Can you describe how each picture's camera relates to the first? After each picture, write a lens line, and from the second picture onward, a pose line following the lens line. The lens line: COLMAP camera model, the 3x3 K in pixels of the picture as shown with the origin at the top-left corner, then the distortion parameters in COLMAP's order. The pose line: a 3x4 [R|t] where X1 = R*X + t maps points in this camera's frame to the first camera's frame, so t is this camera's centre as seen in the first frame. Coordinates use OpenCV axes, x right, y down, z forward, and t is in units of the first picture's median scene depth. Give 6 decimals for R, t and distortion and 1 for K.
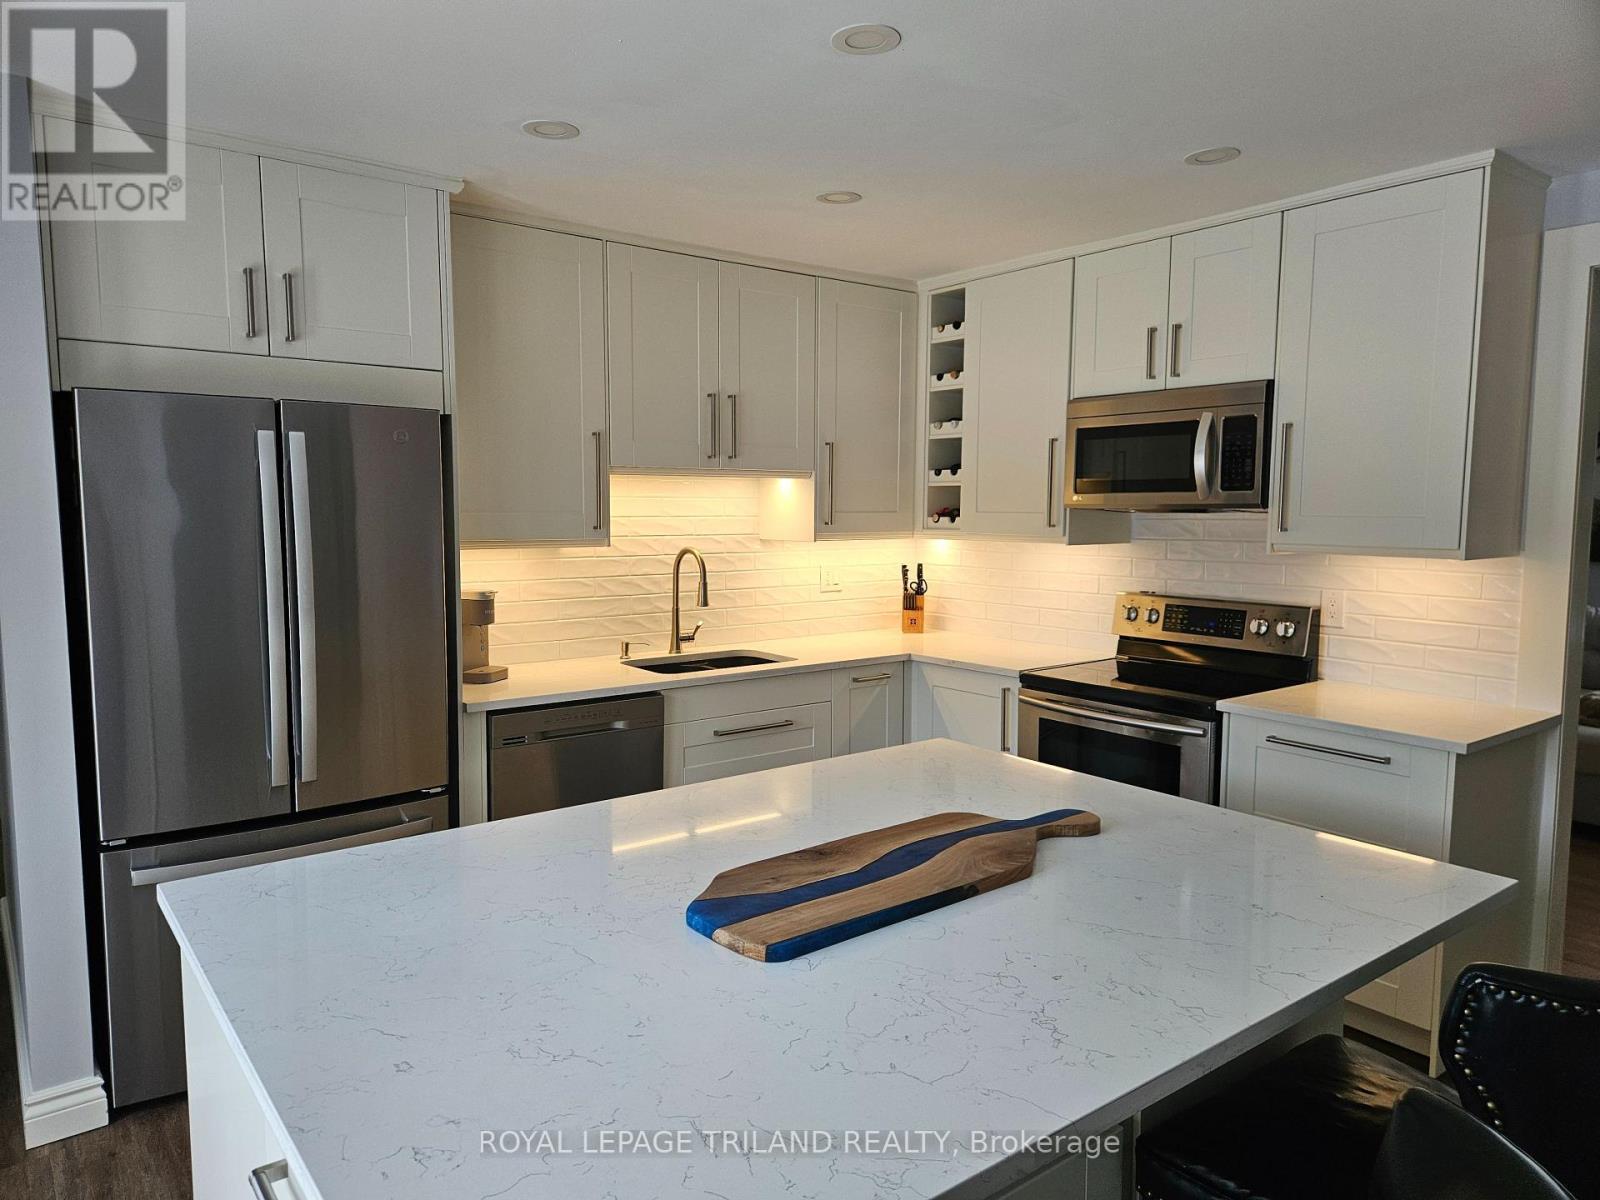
lens RADIAL K [[1064.3, 0, 800.0], [0, 1064.3, 600.0], [0, 0, 1]] dist [0.083350, -0.066541]
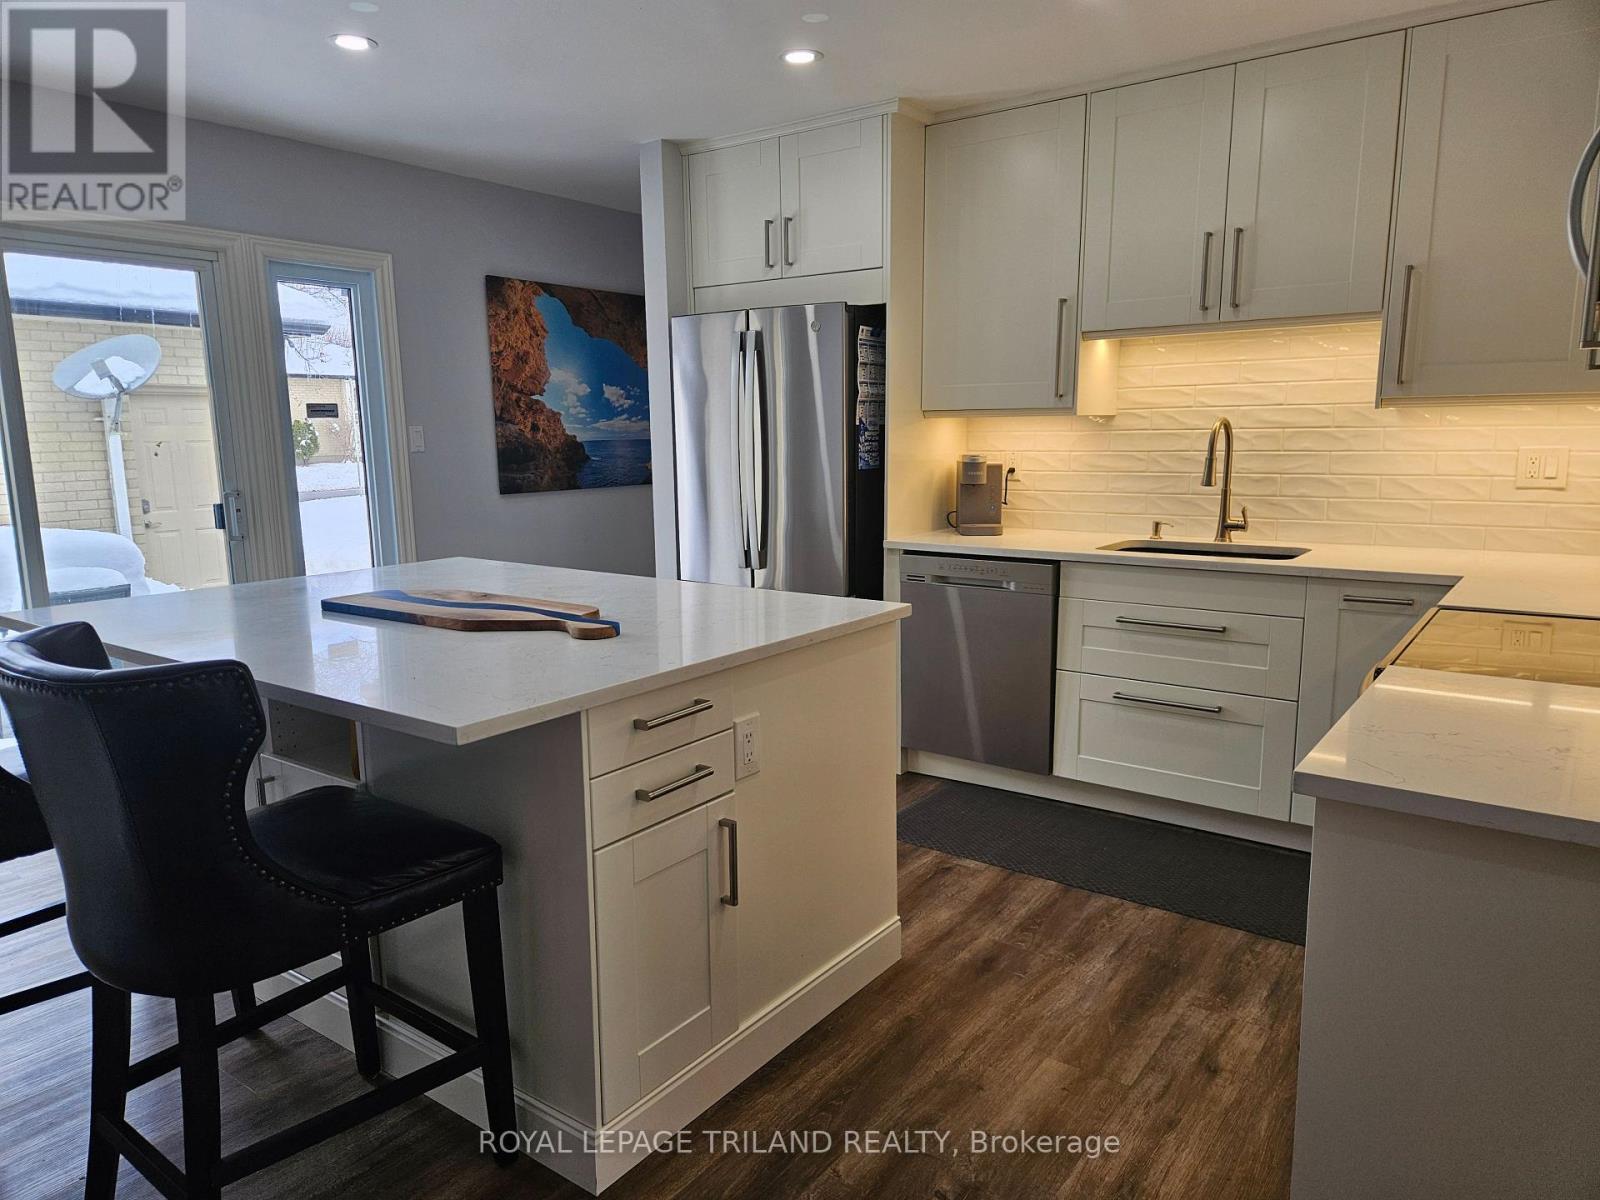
lens RADIAL K [[1071.5, 0, 800.4], [0, 1071.5, 615.3], [0, 0, 1]] dist [0.074544, -0.064640]
pose [[0.276546, 0.160688, -0.947471, 0.681006], [-0.074814, 0.986529, 0.145475, 0.006373], [0.958084, 0.030654, 0.284842, 0.439099]]
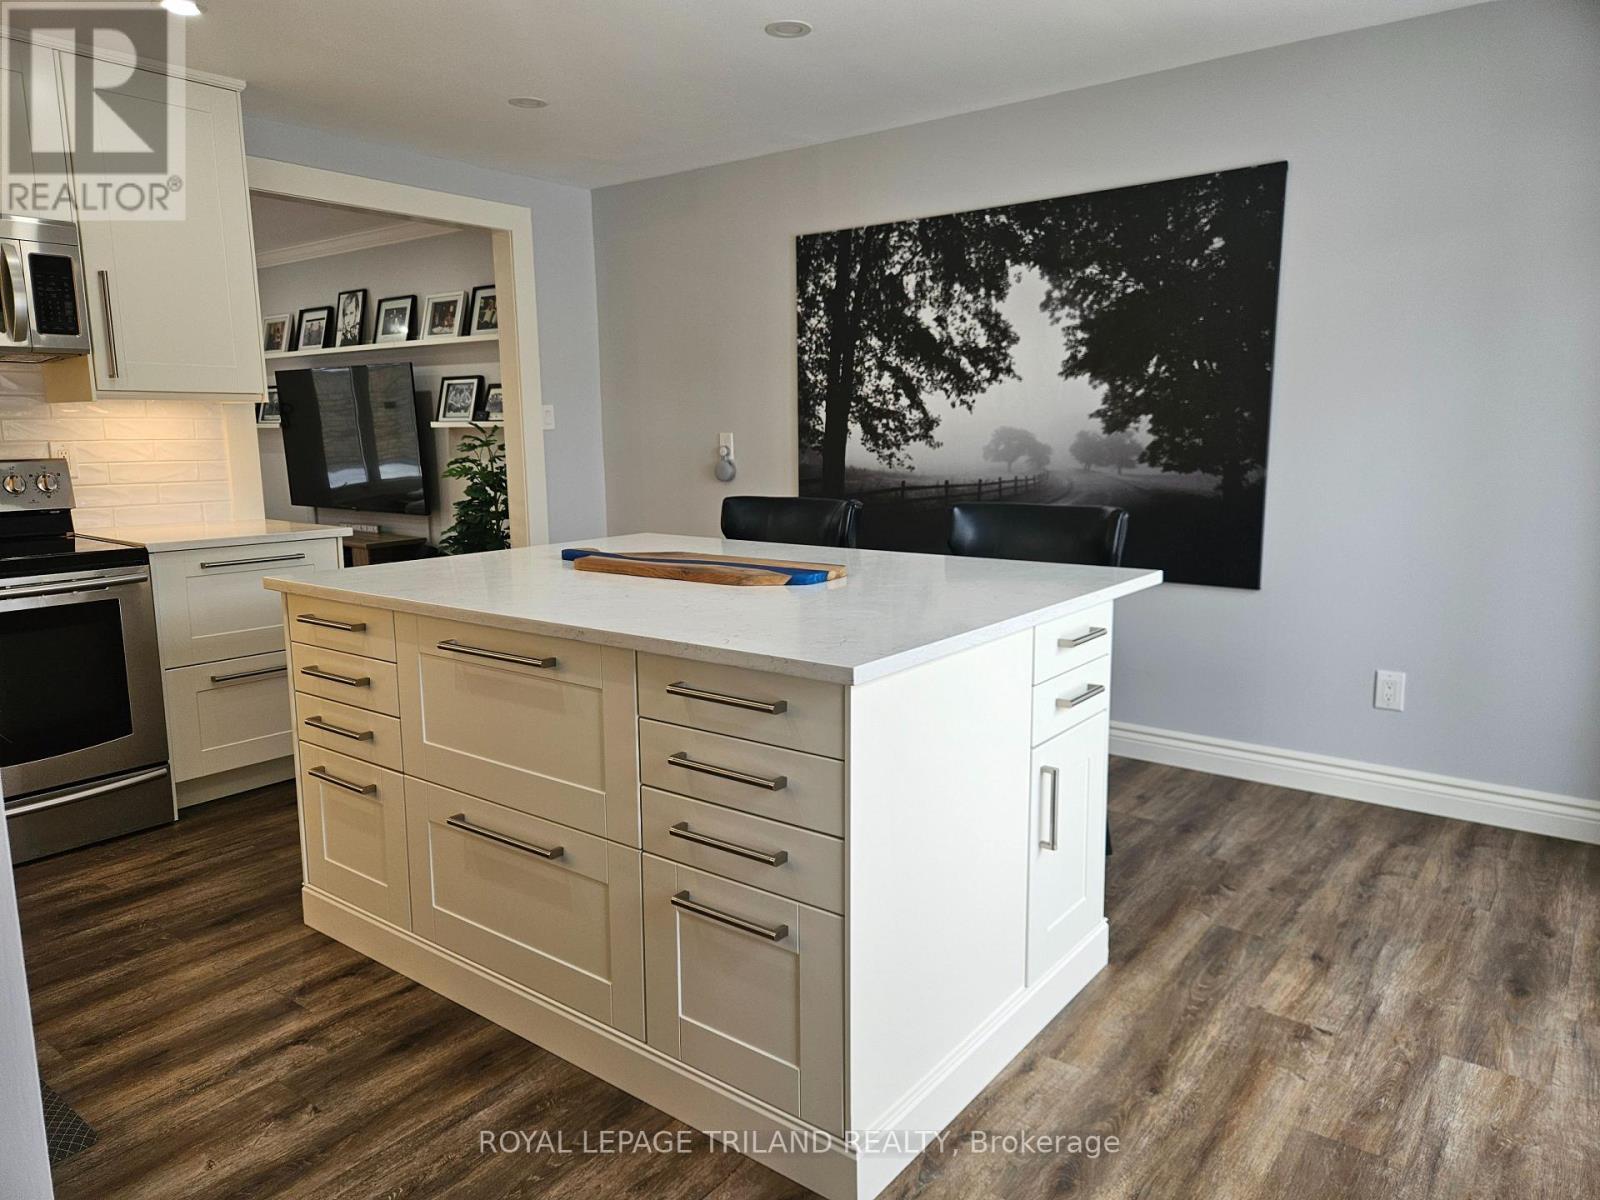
lens RADIAL K [[1079.2, 0, 787.9], [0, 1079.2, 602.7], [0, 0, 1]] dist [0.045548, -0.059323]
pose [[-0.246990, -0.155356, 0.956483, -0.611939], [0.097866, 0.978018, 0.184125, 0.015636], [-0.964063, 0.139084, -0.226357, 0.530511]]
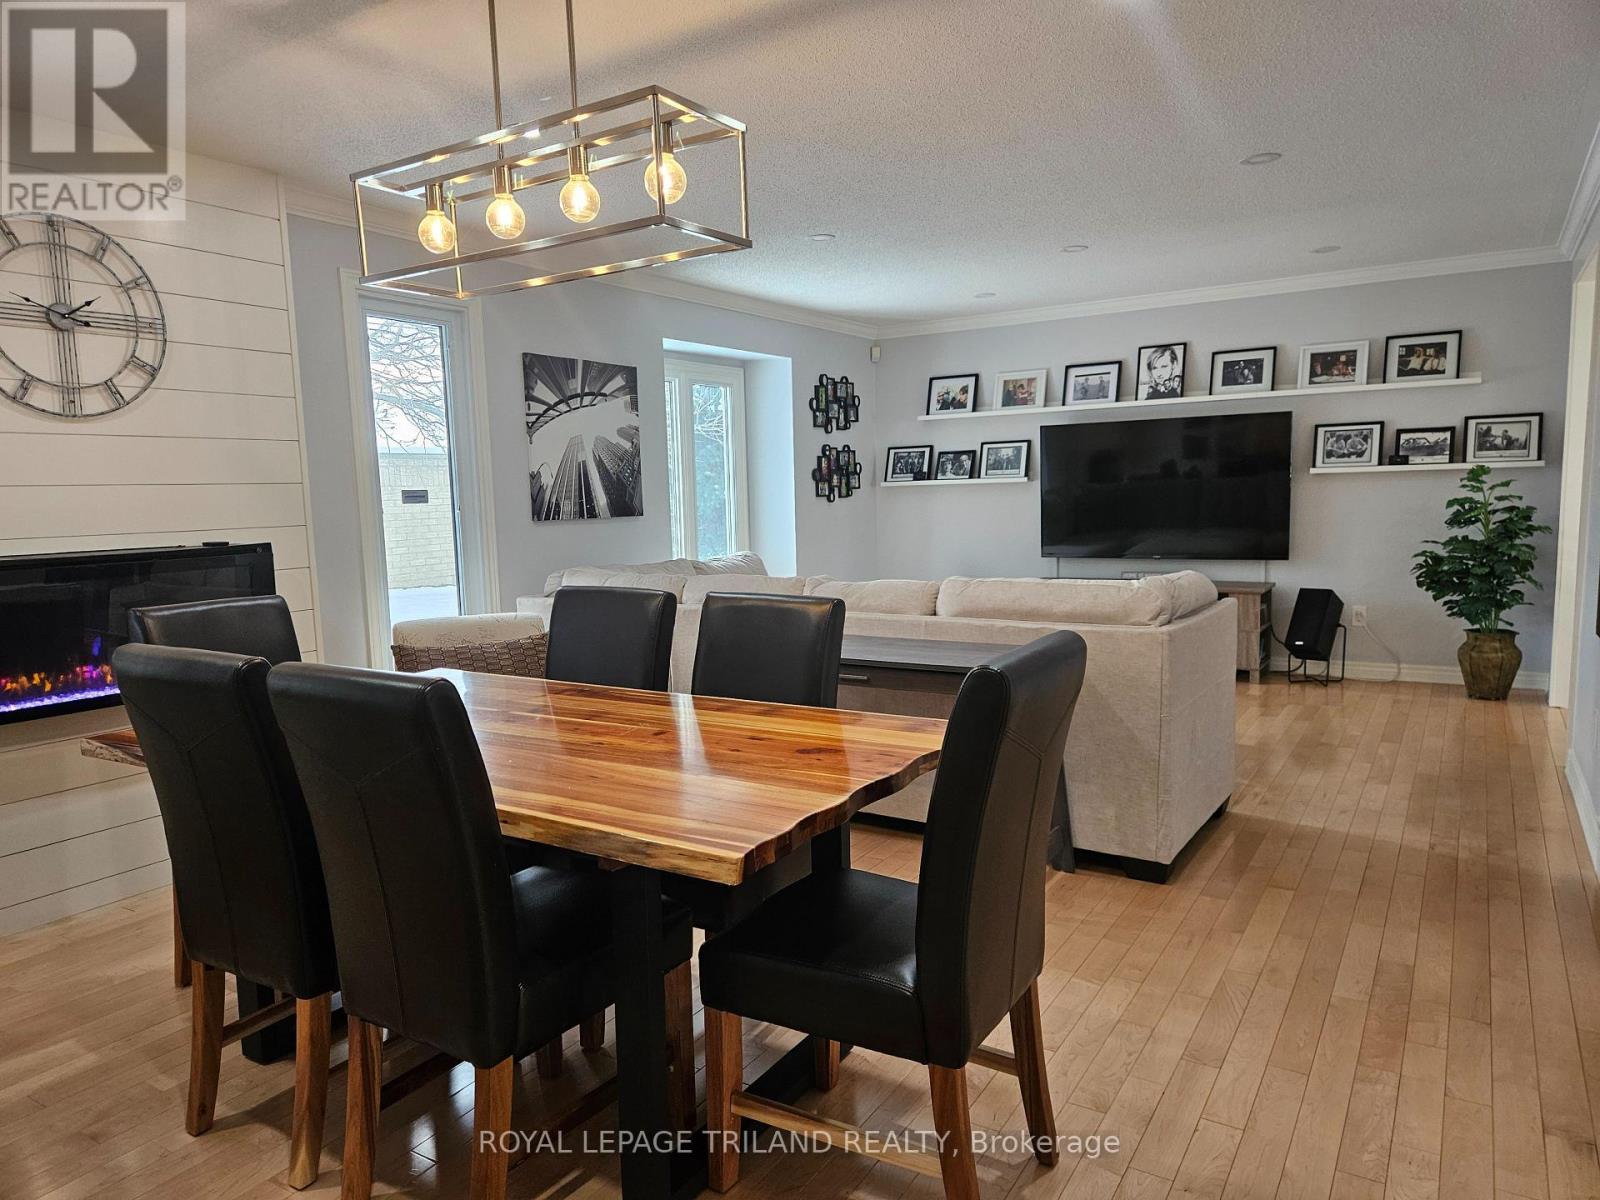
lens RADIAL K [[1062.9, 0, 793.3], [0, 1062.9, 615.6], [0, 0, 1]] dist [0.075572, -0.064679]
pose [[-0.339240, -0.103595, 0.934978, -0.183427], [0.112915, 0.982247, 0.149801, -0.118057], [-0.933898, 0.156392, -0.321521, 1.950152]]
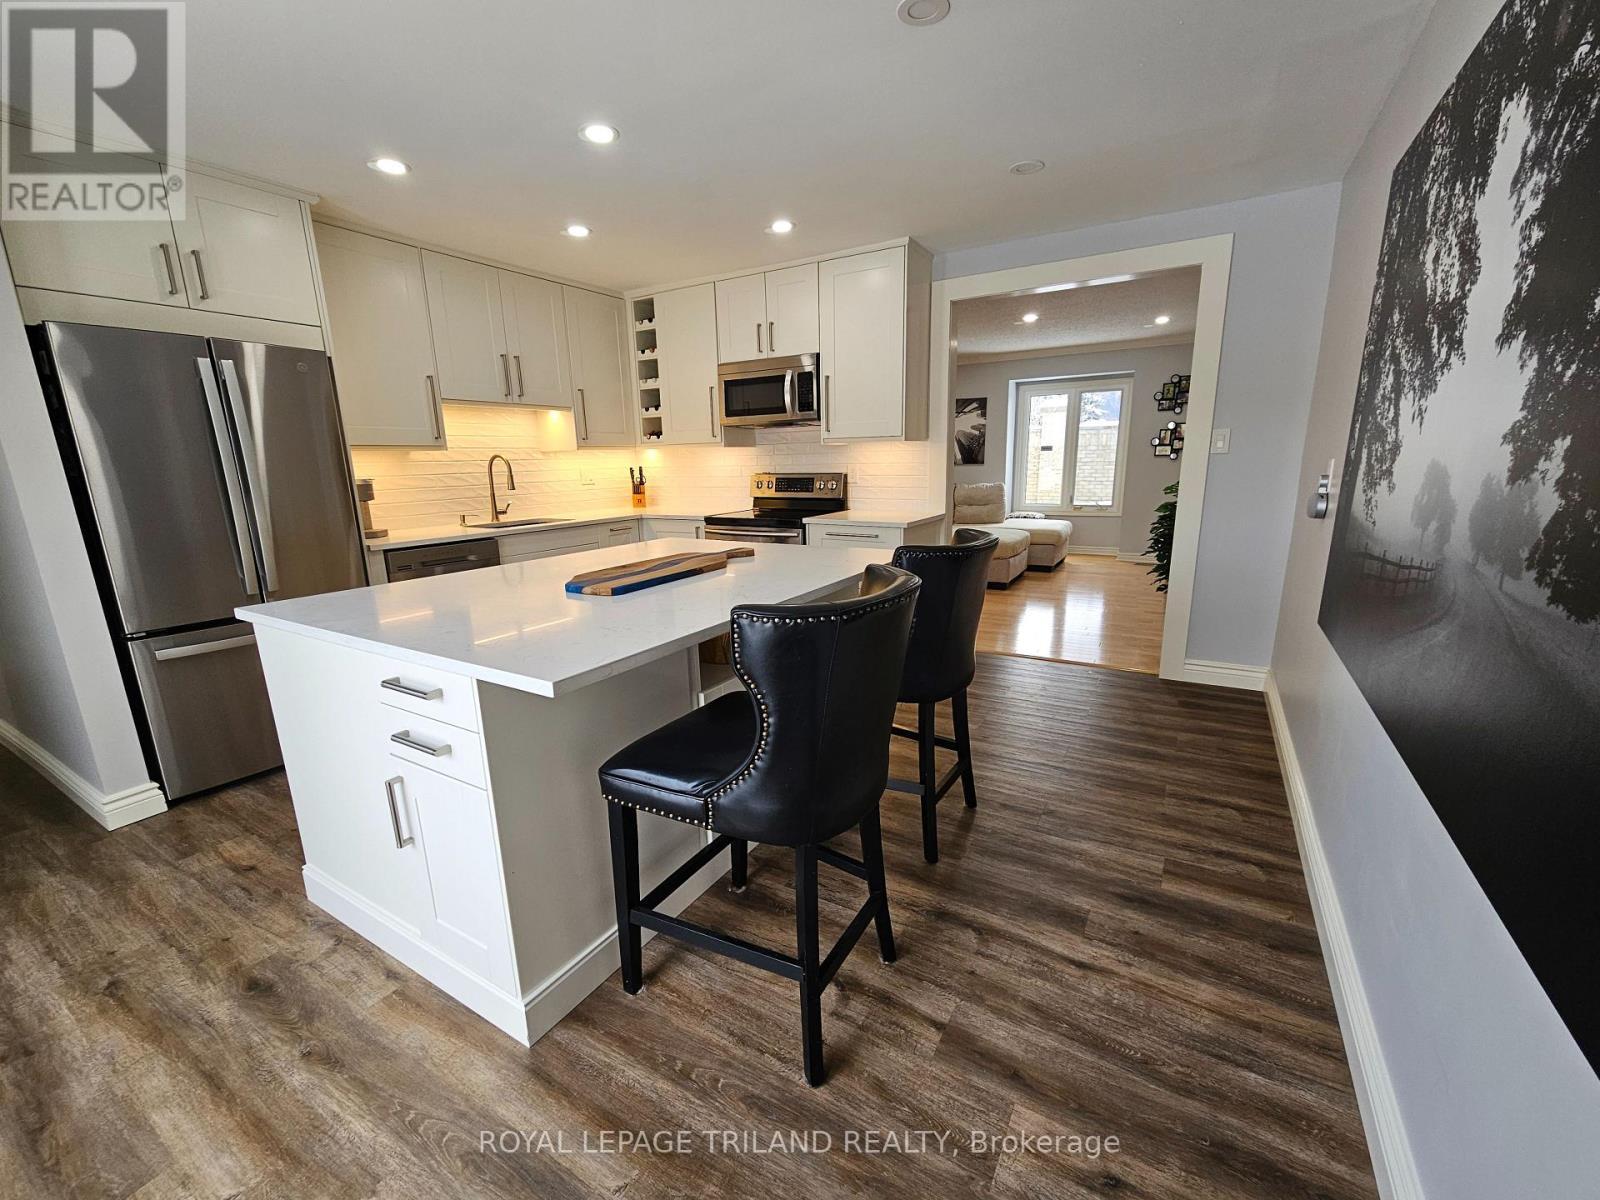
lens RADIAL K [[657.9, 0, 799.0], [0, 657.9, 612.3], [0, 0, 1]] dist [-0.001589, 0.002587]
pose [[0.932159, -0.105955, 0.346198, -0.049918], [0.057927, 0.987547, 0.146269, 0.070534], [-0.357384, -0.116292, 0.926689, -0.123635]]
